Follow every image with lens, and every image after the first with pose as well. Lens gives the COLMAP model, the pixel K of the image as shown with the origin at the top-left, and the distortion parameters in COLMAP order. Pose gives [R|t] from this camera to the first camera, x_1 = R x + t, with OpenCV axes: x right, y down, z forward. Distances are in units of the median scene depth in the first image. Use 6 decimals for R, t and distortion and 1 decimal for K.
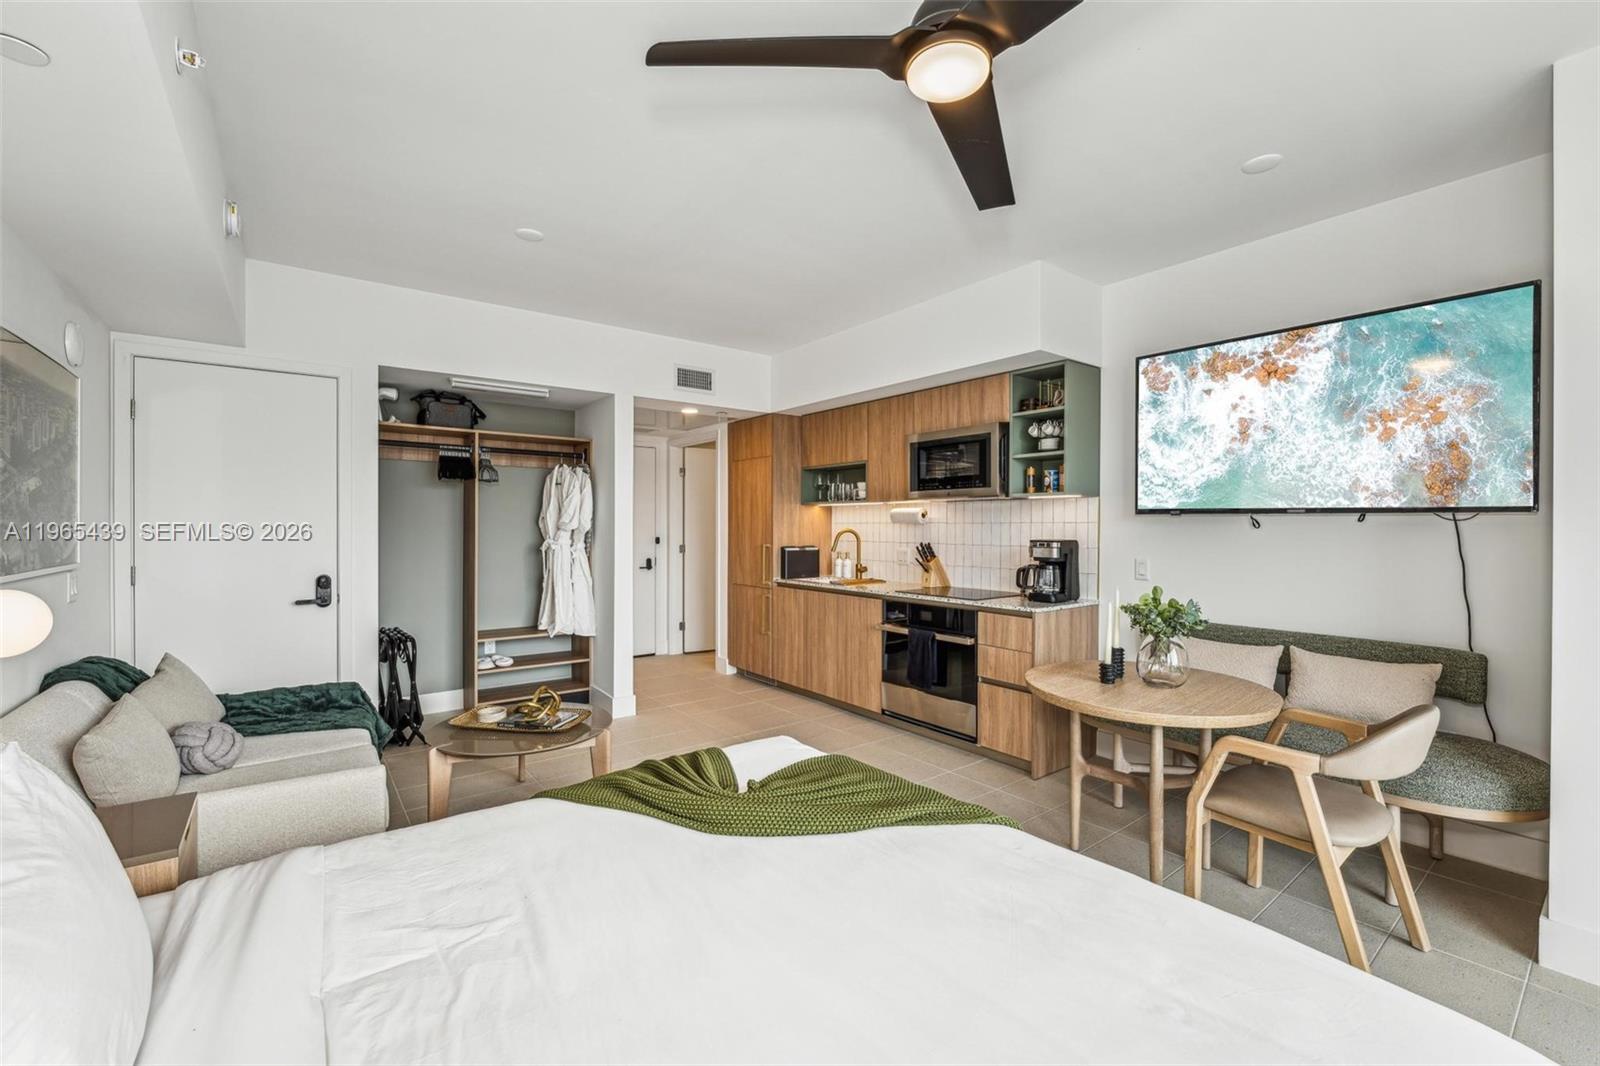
lens RADIAL K [[663.4, 0, 800.0], [0, 663.4, 533.0], [0, 0, 1]] dist [-0.016702, 0.000096]
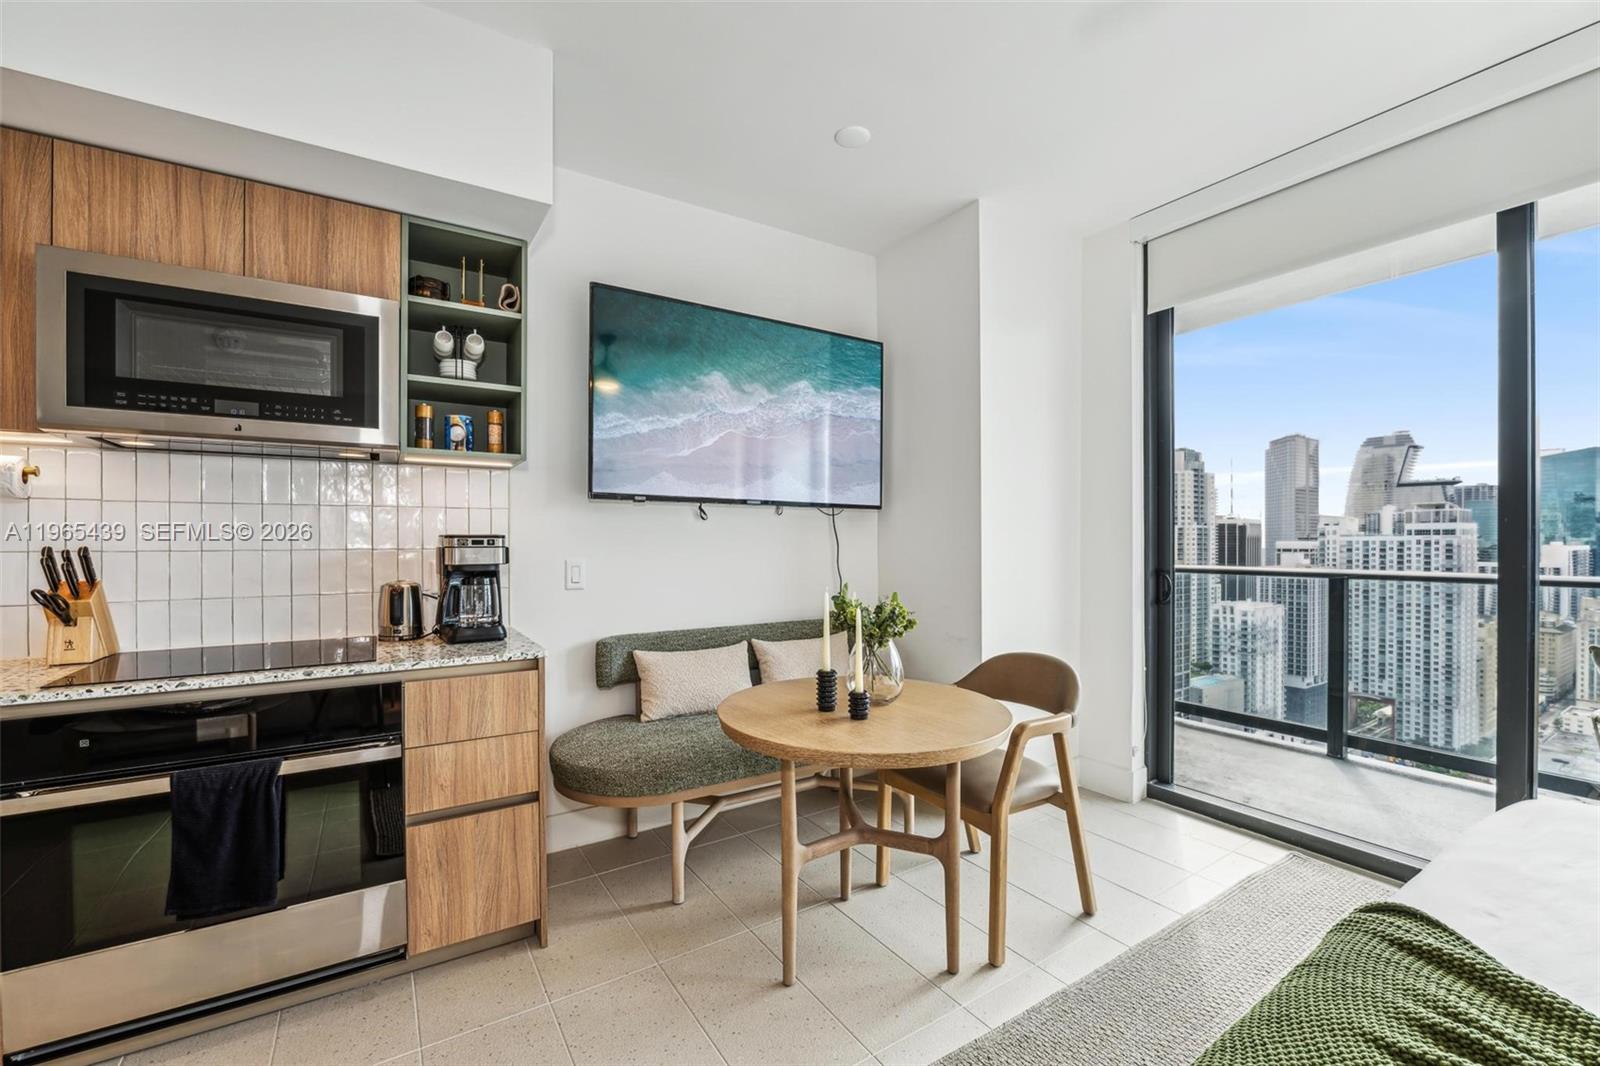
lens RADIAL K [[659.3, 0, 795.3], [0, 659.3, 543.5], [0, 0, 1]] dist [-0.022211, 0.003208]
pose [[0.083633, -0.006420, 0.996476, -0.151756], [0.013031, 0.999901, 0.005348, 0.016444], [-0.996411, 0.012538, 0.083708, 0.575810]]
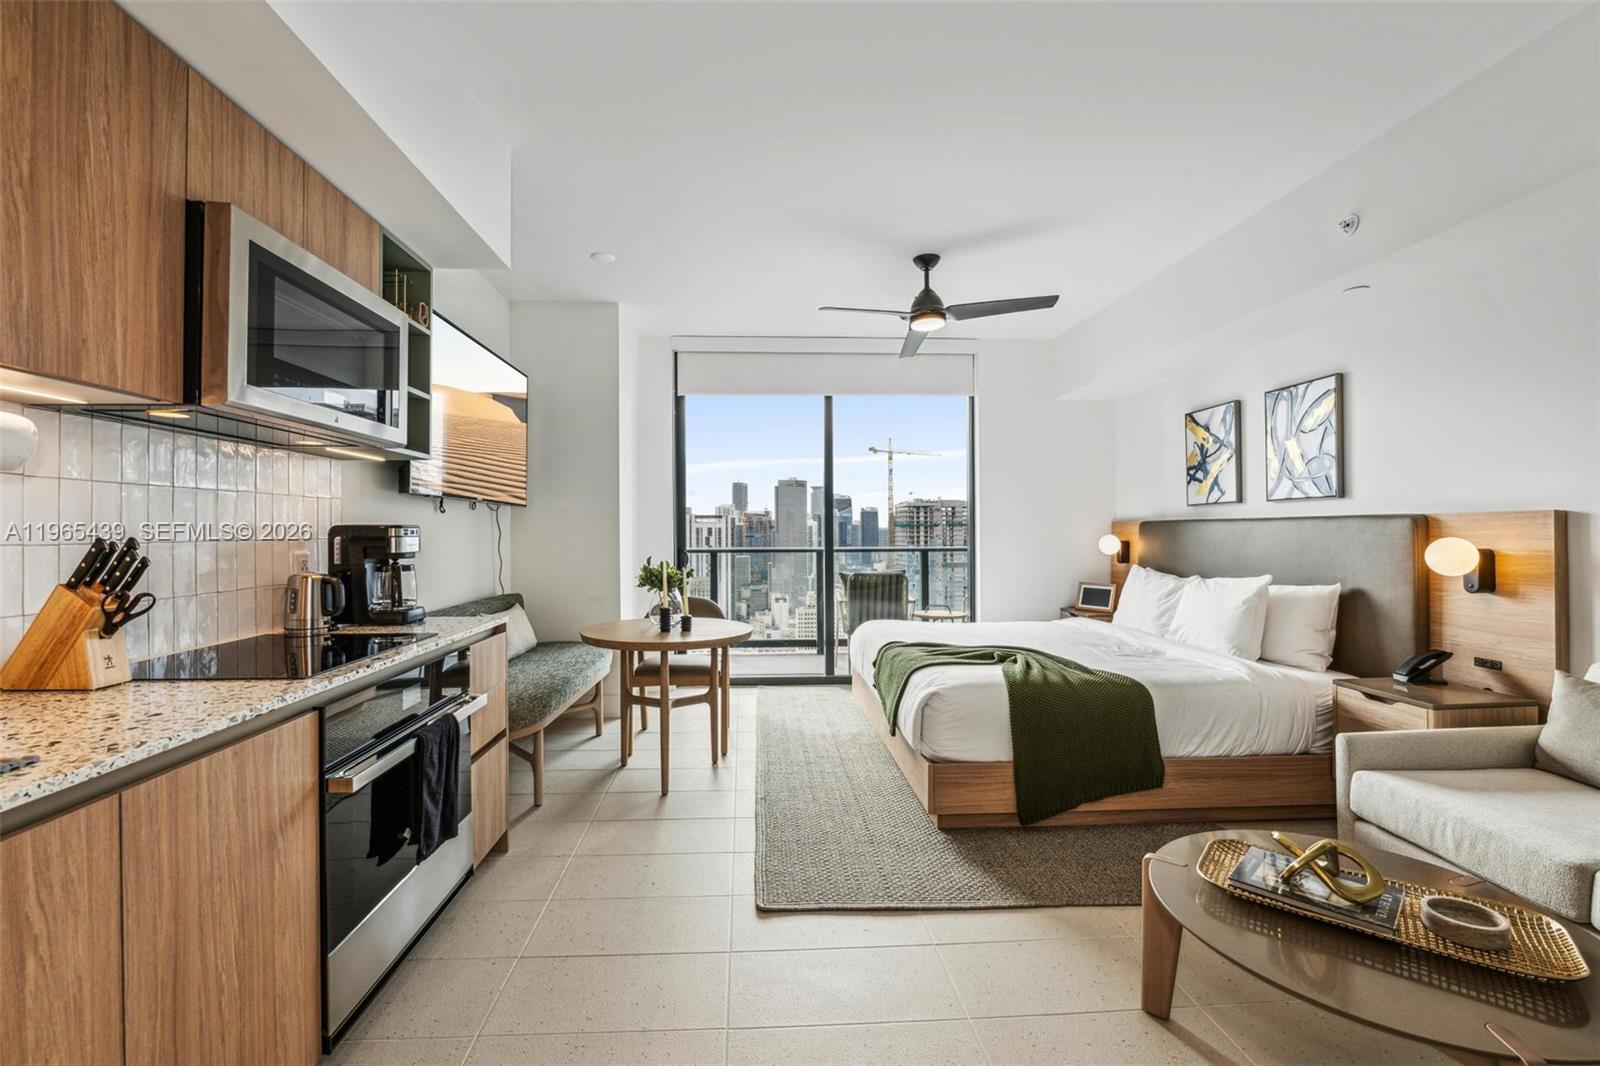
lens RADIAL K [[666.5, 0, 776.1], [0, 666.5, 526.9], [0, 0, 1]] dist [-0.014388, 0.000200]
pose [[-0.820260, 0.005869, 0.571960, -0.244033], [0.009822, 0.999944, 0.003825, 0.011599], [-0.571906, 0.008755, -0.820272, 1.124987]]
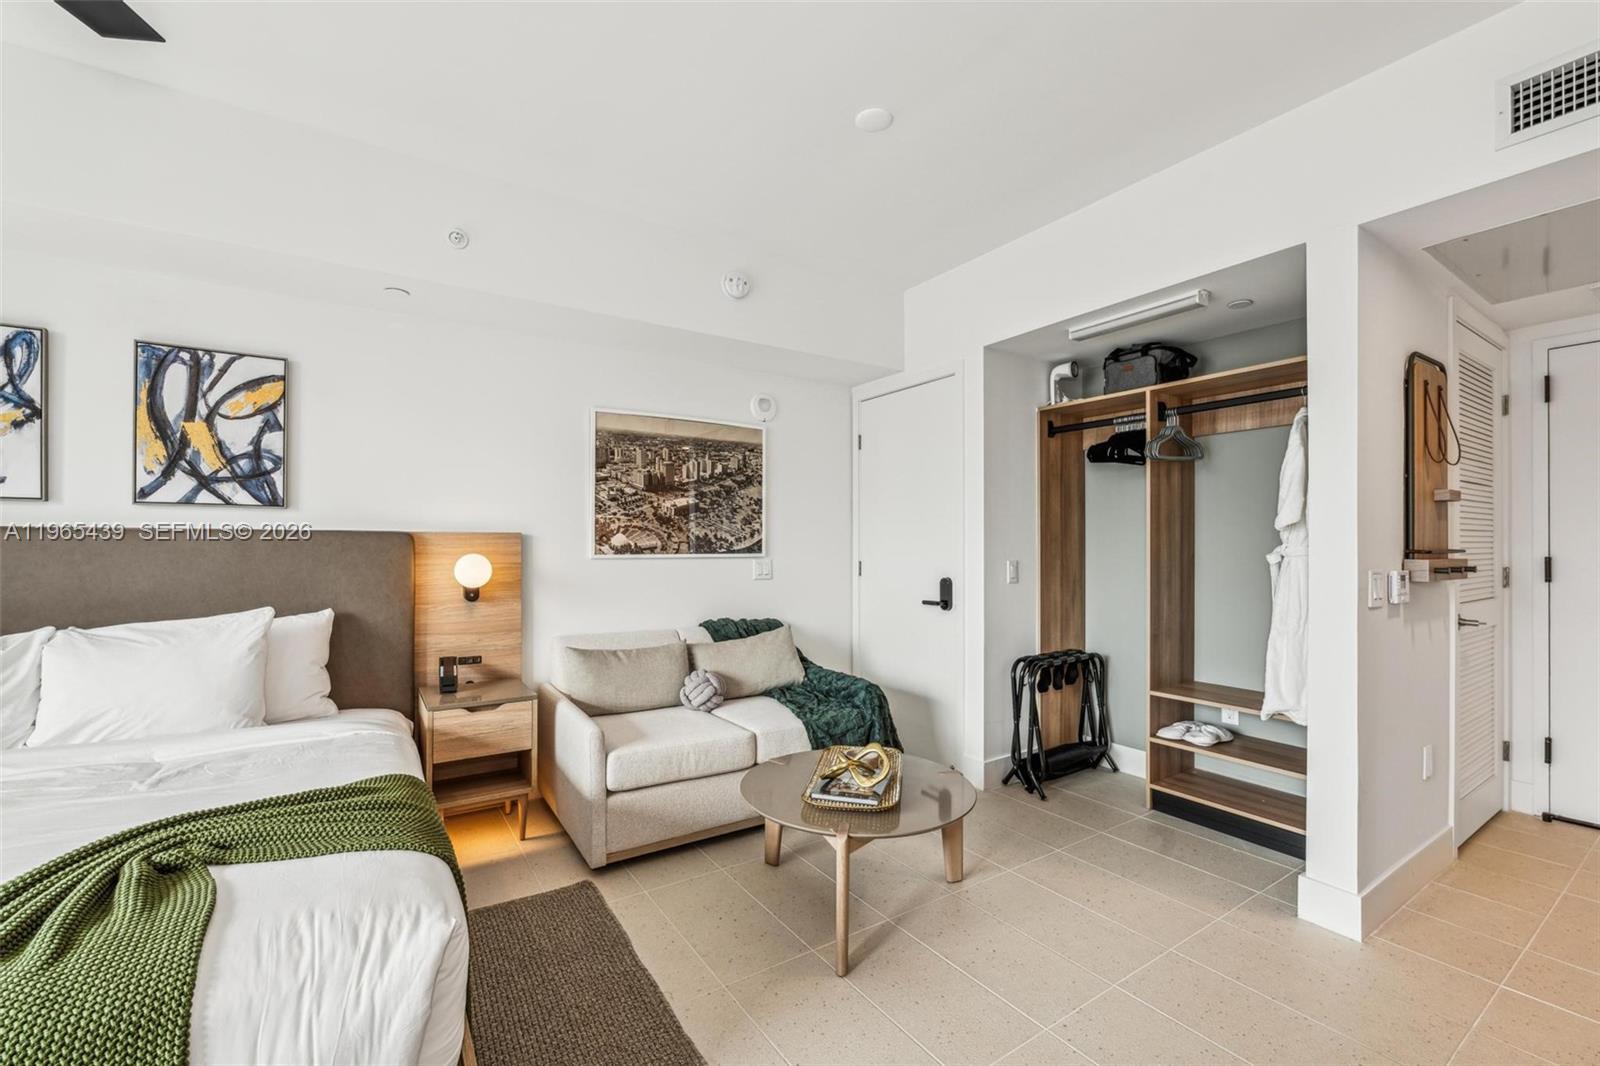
lens RADIAL K [[668.7, 0, 797.8], [0, 668.7, 542.2], [0, 0, 1]] dist [-0.009225, 0.001073]
pose [[-0.072767, -0.008049, -0.997316, 0.235813], [-0.014174, 0.999875, -0.007036, 0.017145], [0.997248, 0.013624, -0.072872, 0.690979]]
